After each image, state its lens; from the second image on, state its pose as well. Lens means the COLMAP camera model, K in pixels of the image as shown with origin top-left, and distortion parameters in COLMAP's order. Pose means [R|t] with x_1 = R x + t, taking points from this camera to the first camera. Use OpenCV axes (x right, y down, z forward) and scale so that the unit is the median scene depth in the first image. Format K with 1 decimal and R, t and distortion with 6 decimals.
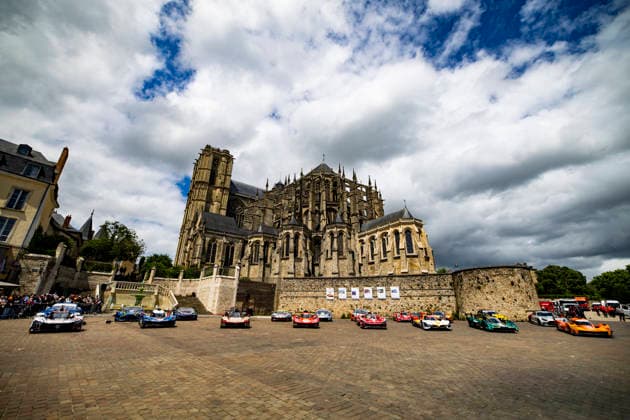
lens RADIAL K [[261.3, 0, 314.1], [0, 261.3, 210.8], [0, 0, 1]] dist [0.000915, -0.000310]
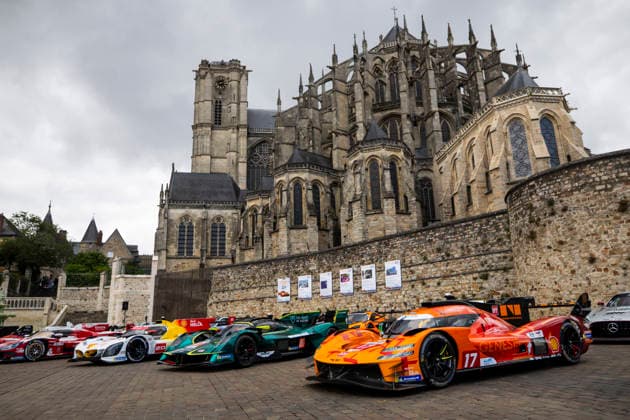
lens RADIAL K [[468.8, 0, 309.4], [0, 468.8, 209.1], [0, 0, 1]] dist [-0.007474, 0.013525]
pose [[0.884678, -0.156306, -0.439219, 0.374694], [0.204681, 0.976688, 0.064695, 0.095468], [0.418868, -0.147134, 0.896047, 0.205772]]
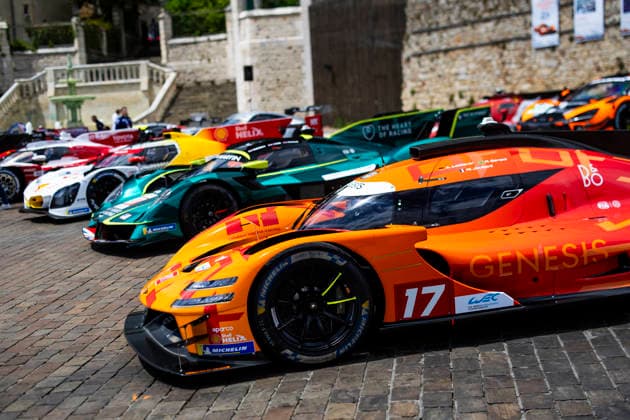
lens RADIAL K [[948.0, 0, 301.7], [0, 948.0, 216.4], [0, 0, 1]] dist [0.016264, 0.000000]
pose [[0.621925, 0.026456, -0.782630, 0.421223], [0.356014, 0.880617, 0.312678, 0.104148], [0.697470, -0.473089, 0.538259, 0.261438]]
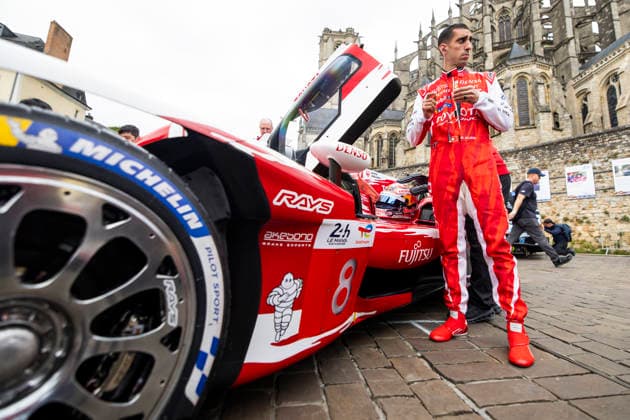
lens RADIAL K [[304.3, 0, 350.0], [0, 304.3, 186.7], [0, 0, 1]] dist [0.005642, 0.000139]
pose [[0.853902, -0.081053, -0.514083, 0.112075], [0.171721, 0.976357, 0.131294, 0.157320], [0.491287, -0.200391, 0.847632, 0.369518]]
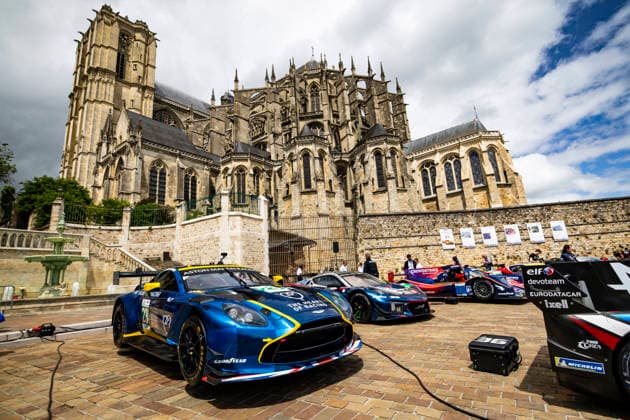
lens RADIAL K [[315.1, 0, 318.9], [0, 315.1, 206.1], [0, 0, 1]] dist [-0.004183, 0.000328]
pose [[0.961614, -0.013140, 0.274091, -0.287968], [-0.024744, 0.990632, 0.134301, 0.122790], [-0.273288, -0.135928, 0.952280, 0.333046]]
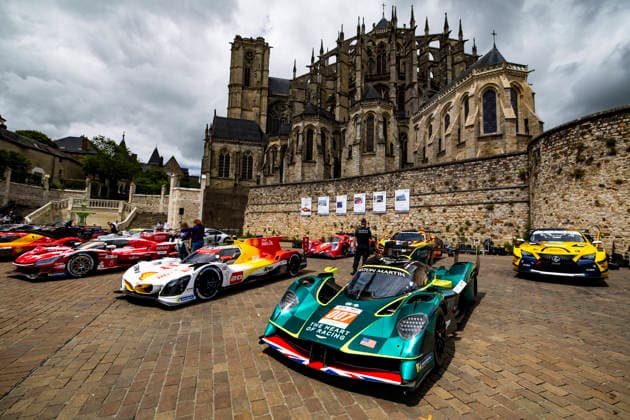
lens RADIAL K [[291.1, 0, 315.1], [0, 291.1, 206.7], [0, 0, 1]] dist [-0.004410, 0.001837]
pose [[0.917405, -0.023326, -0.397272, 0.266393], [0.130157, 0.960965, 0.244143, 0.112710], [0.376069, -0.275685, 0.884630, 0.294661]]
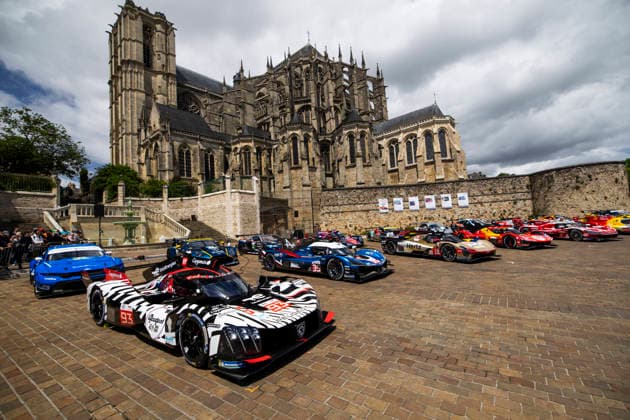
lens RADIAL K [[277.5, 0, 319.8], [0, 277.5, 211.6], [0, 0, 1]] dist [0.000140, 0.000018]
pose [[0.971767, -0.059130, 0.228411, -0.243806], [-0.012687, 0.953591, 0.300838, 0.059551], [-0.235599, -0.295243, 0.925918, 0.186150]]
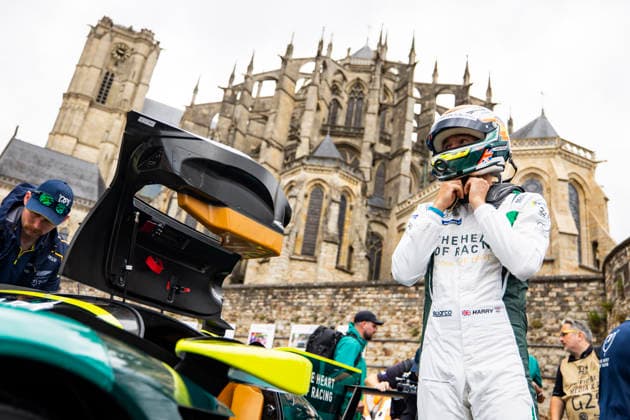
lens RADIAL K [[569.3, 0, 303.6], [0, 569.3, 198.6], [0, 0, 1]] dist [0.011882, 0.002756]
pose [[0.968075, 0.039806, -0.247480, 0.273597], [-0.055325, 0.996893, -0.056070, 0.146000], [0.244479, 0.067972, 0.967269, 0.341023]]
